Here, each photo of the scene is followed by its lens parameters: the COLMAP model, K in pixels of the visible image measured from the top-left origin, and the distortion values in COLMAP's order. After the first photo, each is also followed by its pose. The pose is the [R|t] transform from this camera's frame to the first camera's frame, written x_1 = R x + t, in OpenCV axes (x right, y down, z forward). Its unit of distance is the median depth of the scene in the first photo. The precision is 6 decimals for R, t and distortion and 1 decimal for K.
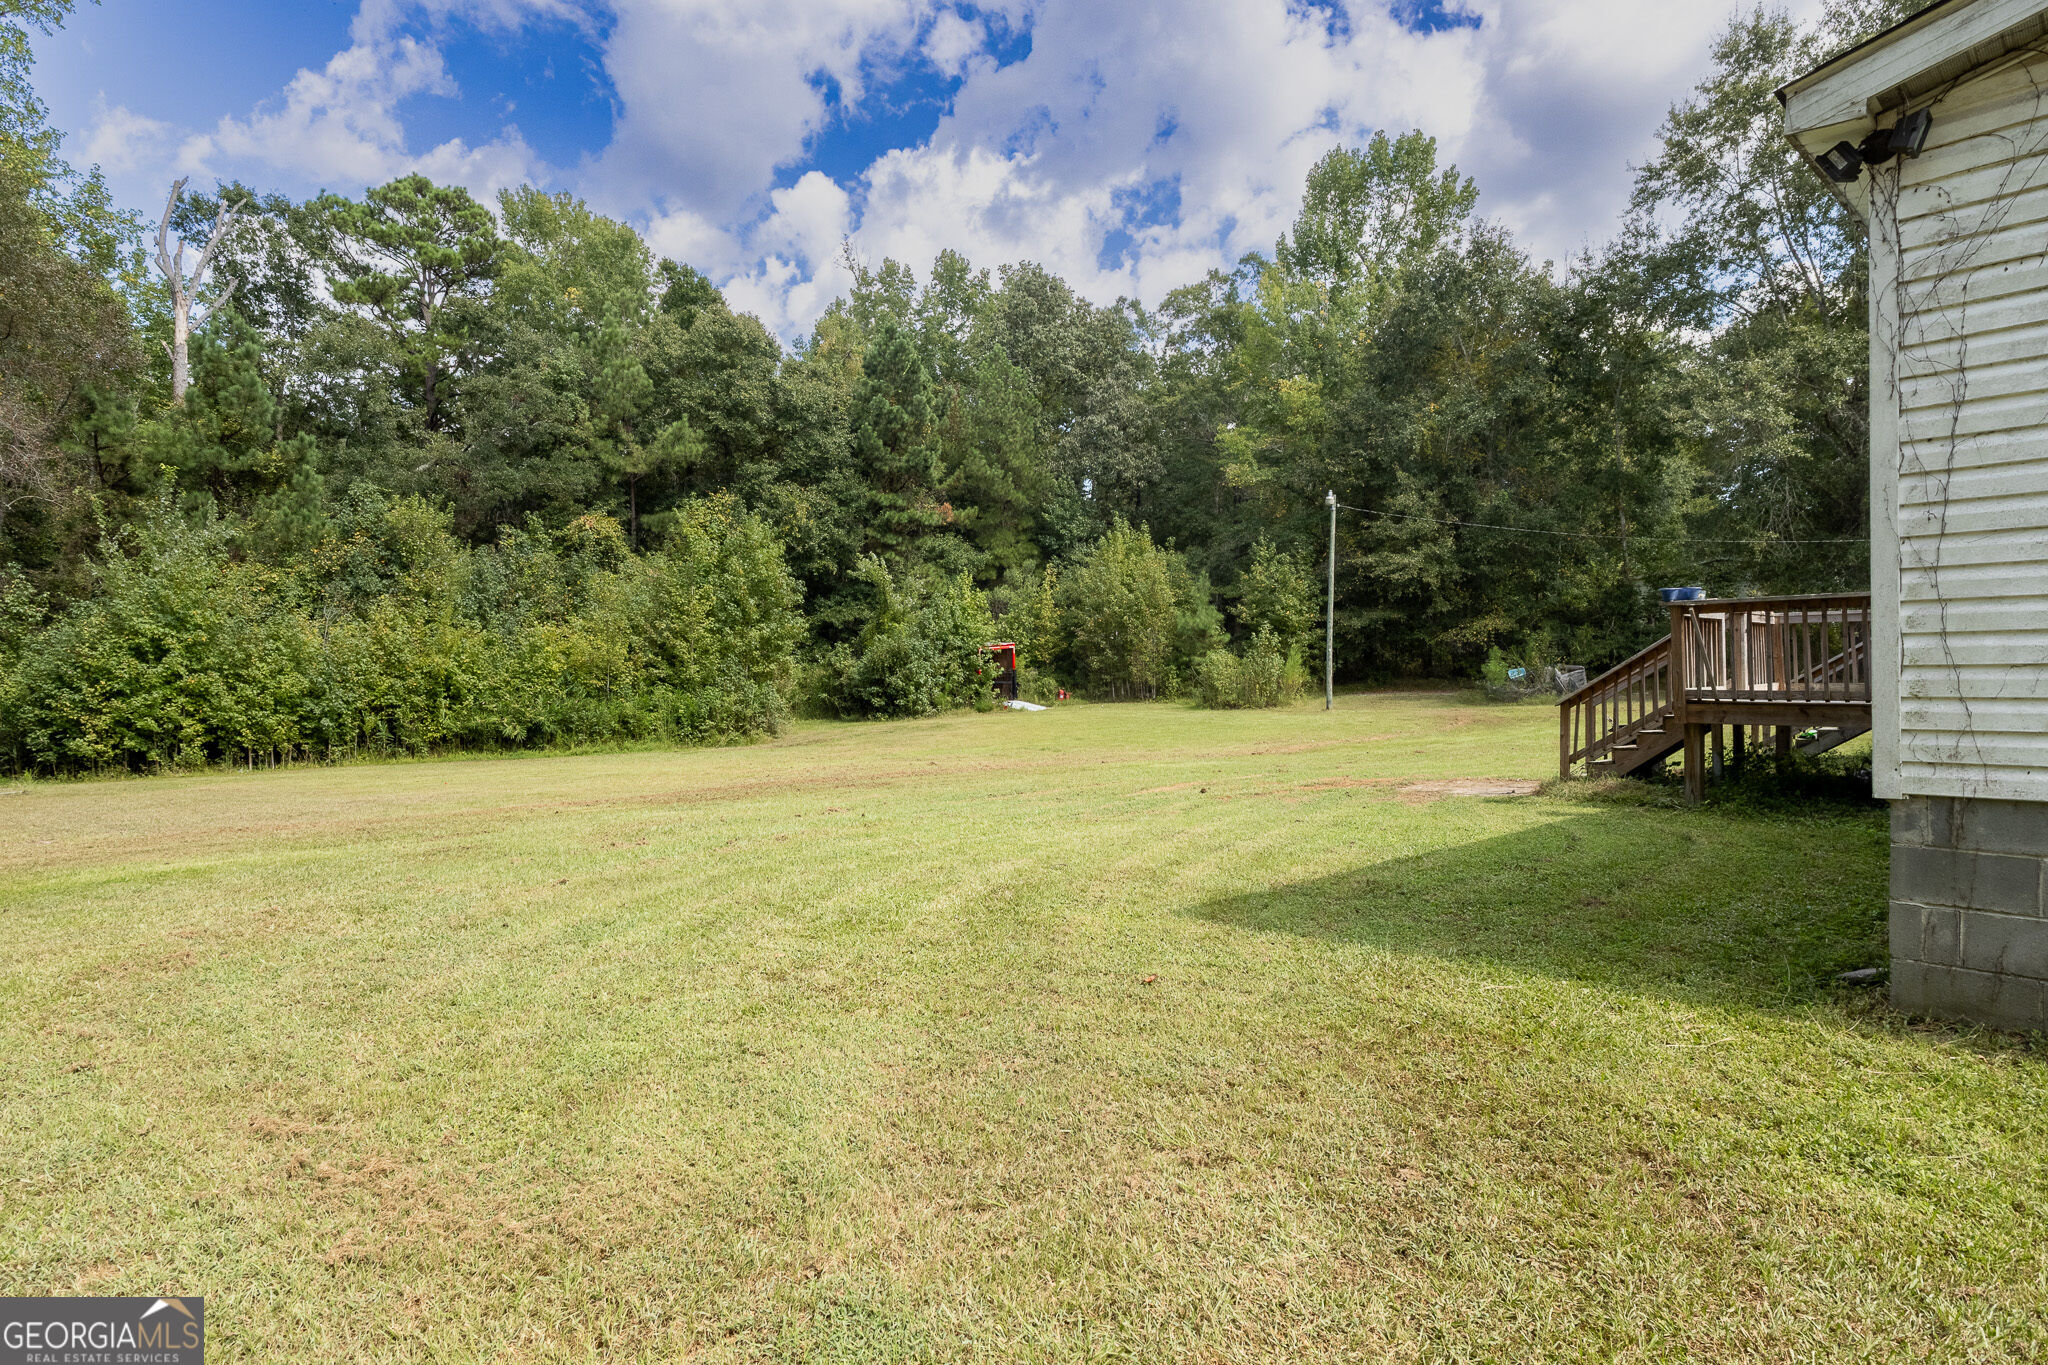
lens RADIAL K [[1167.6, 0, 1024.0], [0, 1167.6, 682.5], [0, 0, 1]] dist [-0.026197, -0.000658]
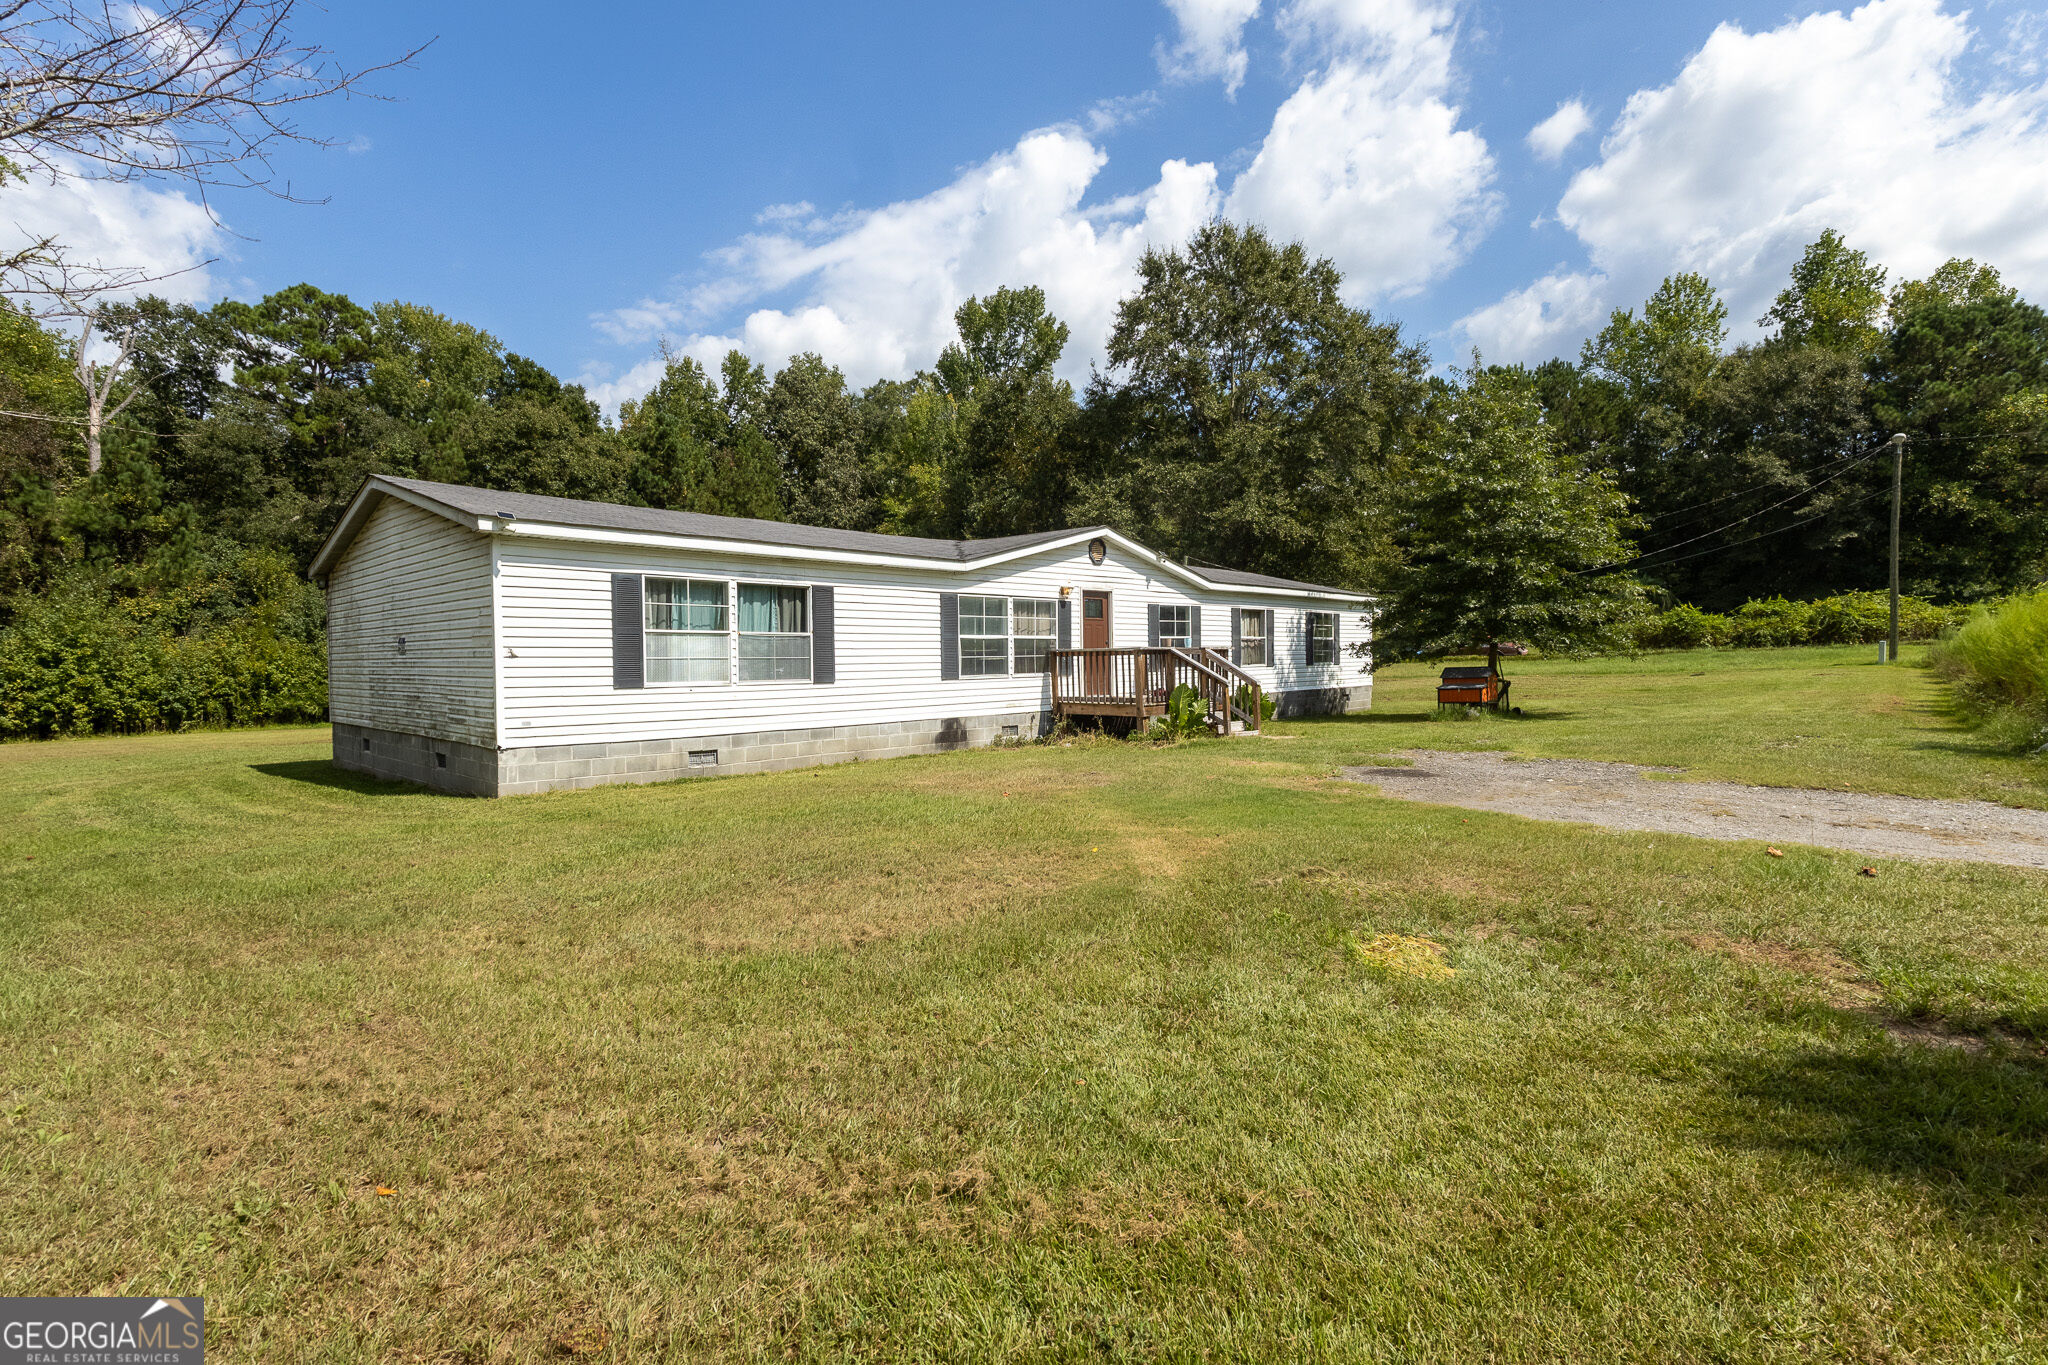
lens RADIAL K [[988.4, 0, 1024.0], [0, 988.4, 682.5], [0, 0, 1]] dist [0.000754, -0.012239]
pose [[0.996216, -0.005380, 0.086740, 0.336470], [0.004078, 0.999876, 0.015185, -0.009638], [-0.086811, -0.014774, 0.996115, -0.335055]]
